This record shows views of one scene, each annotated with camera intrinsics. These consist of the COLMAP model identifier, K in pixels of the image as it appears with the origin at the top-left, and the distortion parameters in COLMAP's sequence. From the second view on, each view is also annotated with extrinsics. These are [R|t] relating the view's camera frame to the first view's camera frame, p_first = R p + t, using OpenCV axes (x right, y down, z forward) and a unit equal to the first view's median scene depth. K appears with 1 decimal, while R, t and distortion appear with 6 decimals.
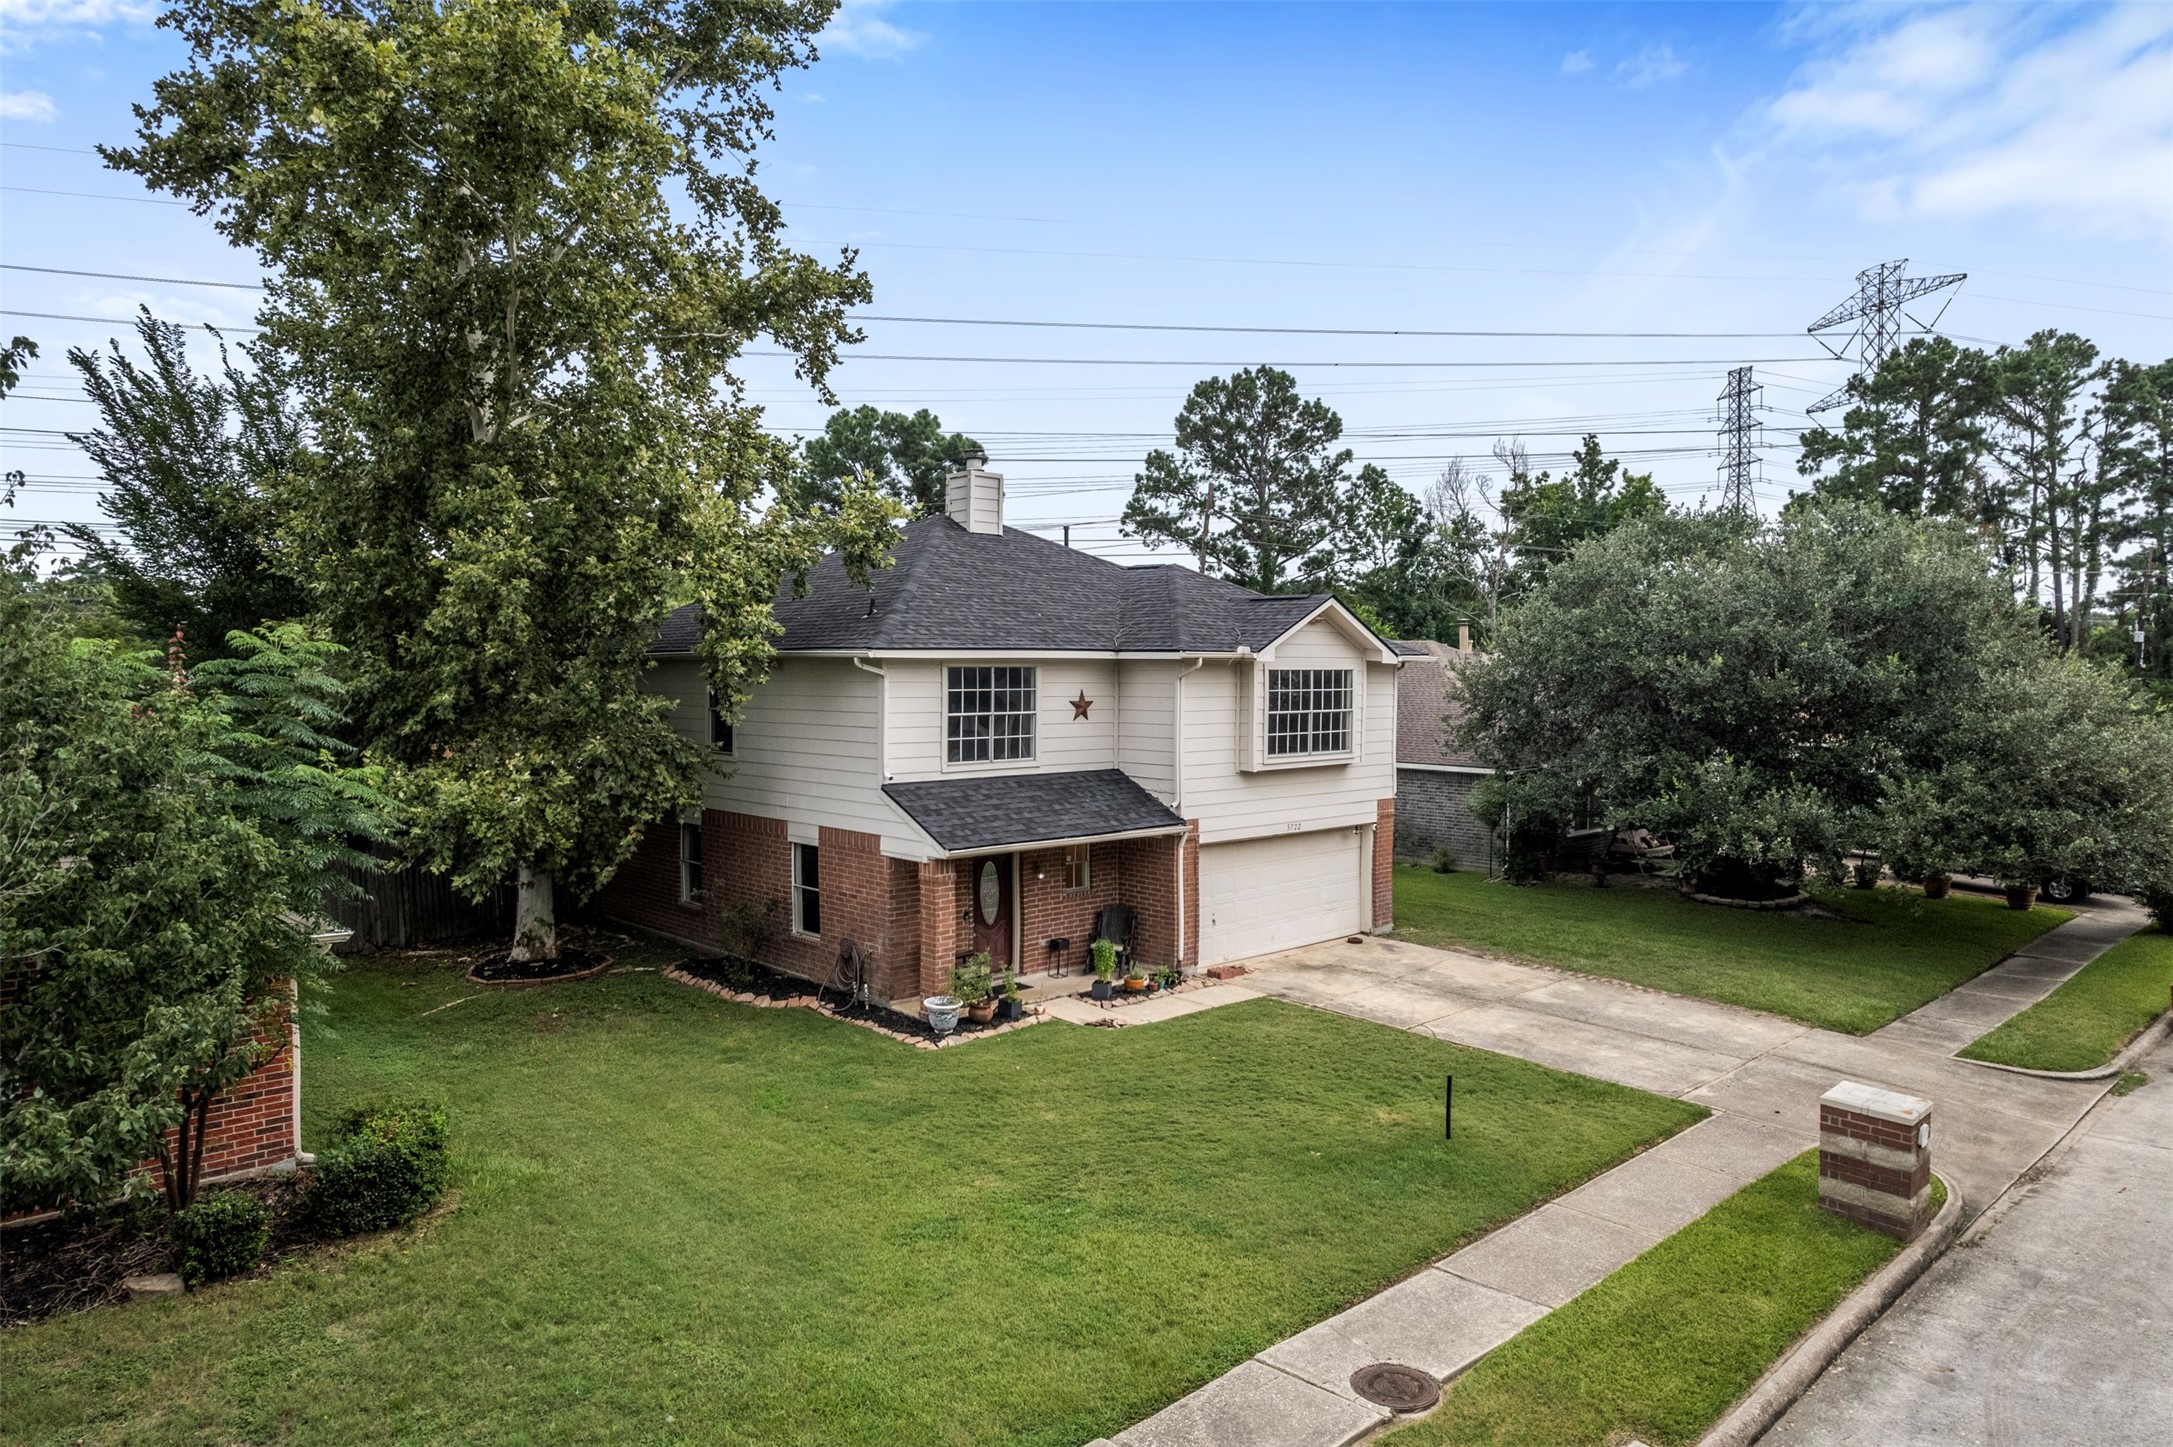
lens RADIAL K [[1401.9, 0, 1087.1], [0, 1401.9, 709.0], [0, 0, 1]] dist [-0.038269, 0.024307]
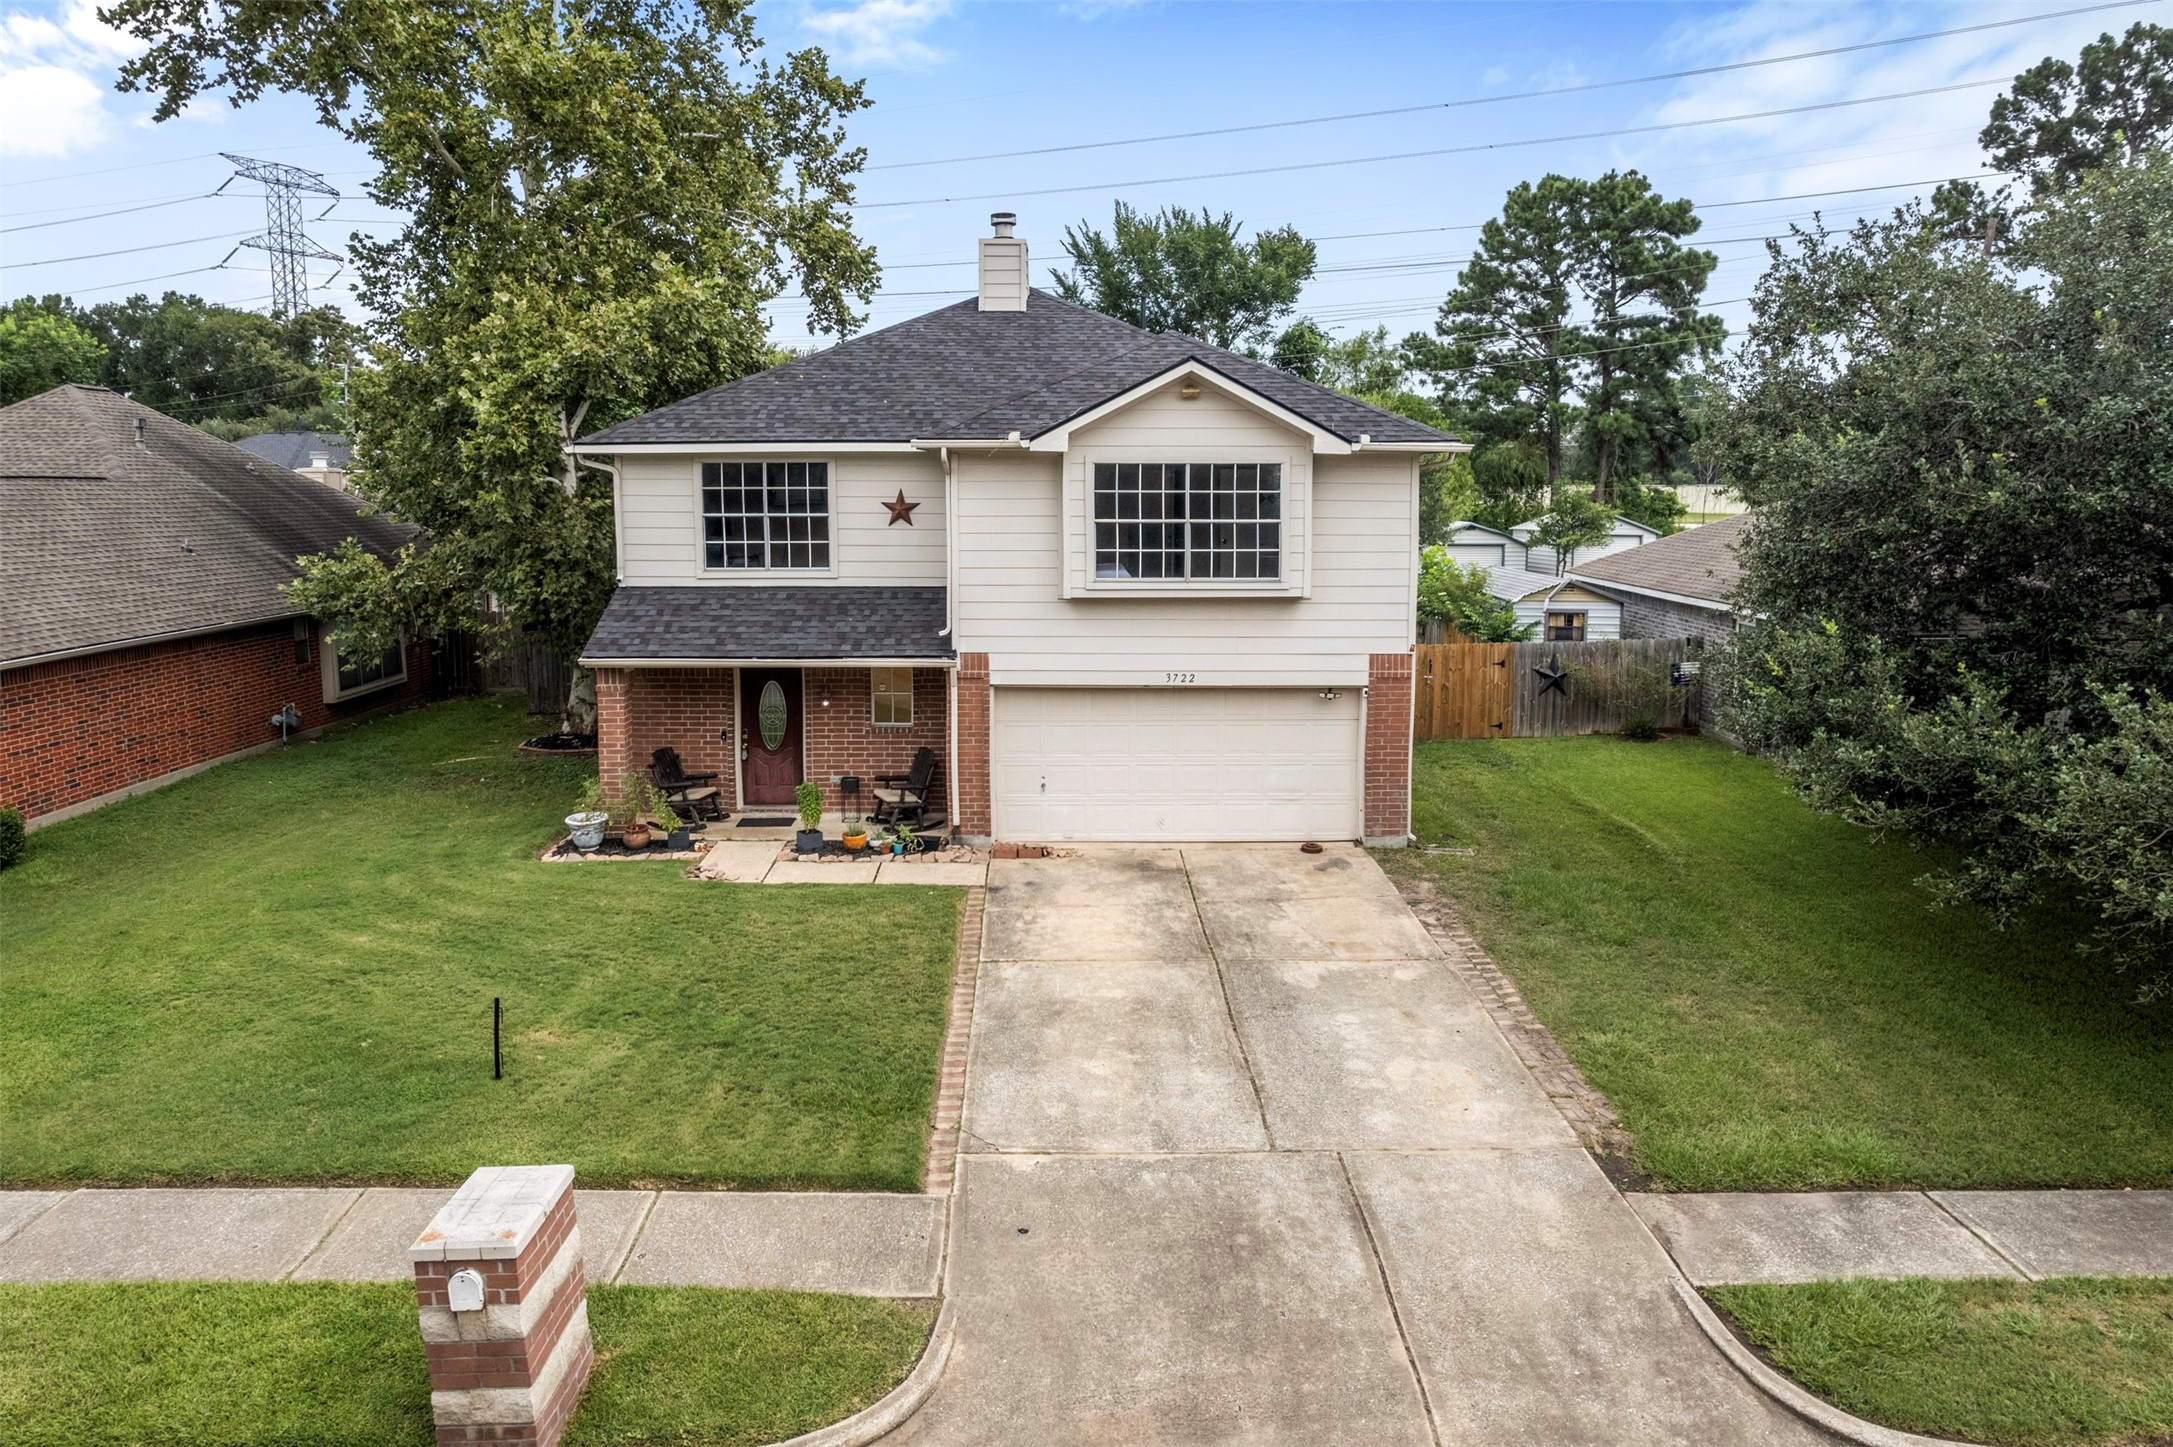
lens RADIAL K [[1401.9, 0, 1070.1], [0, 1401.9, 639.6], [0, 0, 1]] dist [-0.038269, 0.024307]
pose [[0.727714, 0.070653, -0.682232, 0.652653], [-0.019347, 0.996399, 0.082551, 0.004416], [0.685608, -0.046875, 0.726460, 0.457306]]
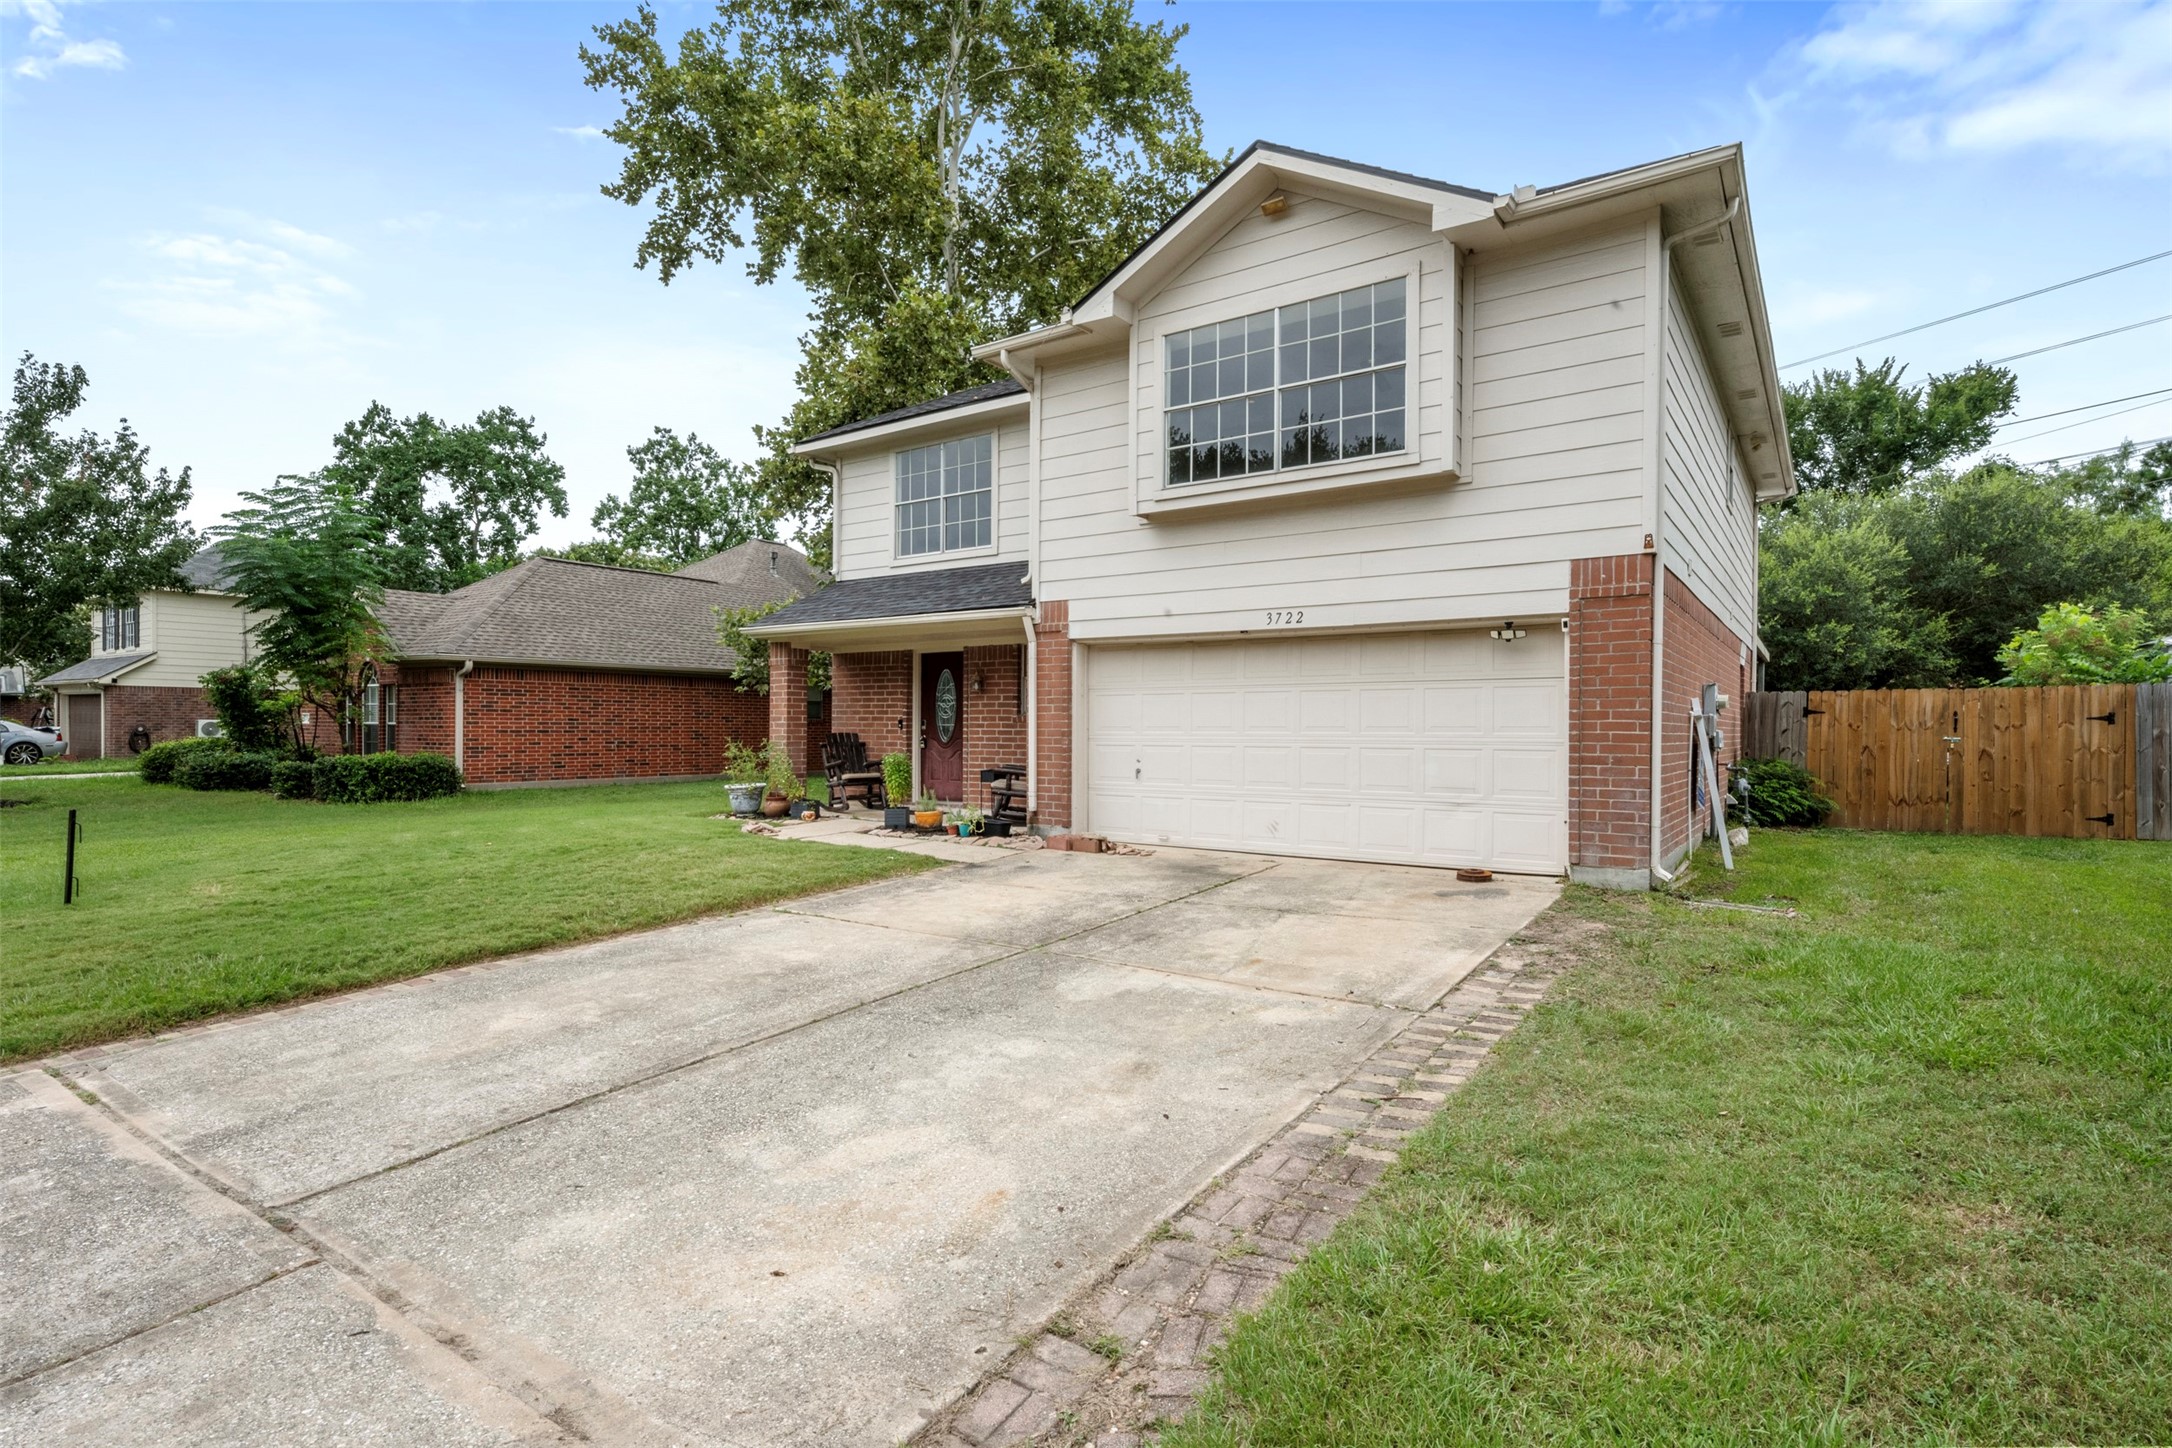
lens RADIAL K [[1053.3, 0, 1075.6], [0, 1053.3, 728.7], [0, 0, 1]] dist [0.018107, -0.001338]
pose [[0.196213, -0.002110, -0.980559, 0.561293], [-0.037575, 0.999247, -0.009669, 0.142696], [0.979841, 0.038742, 0.195986, 0.909957]]
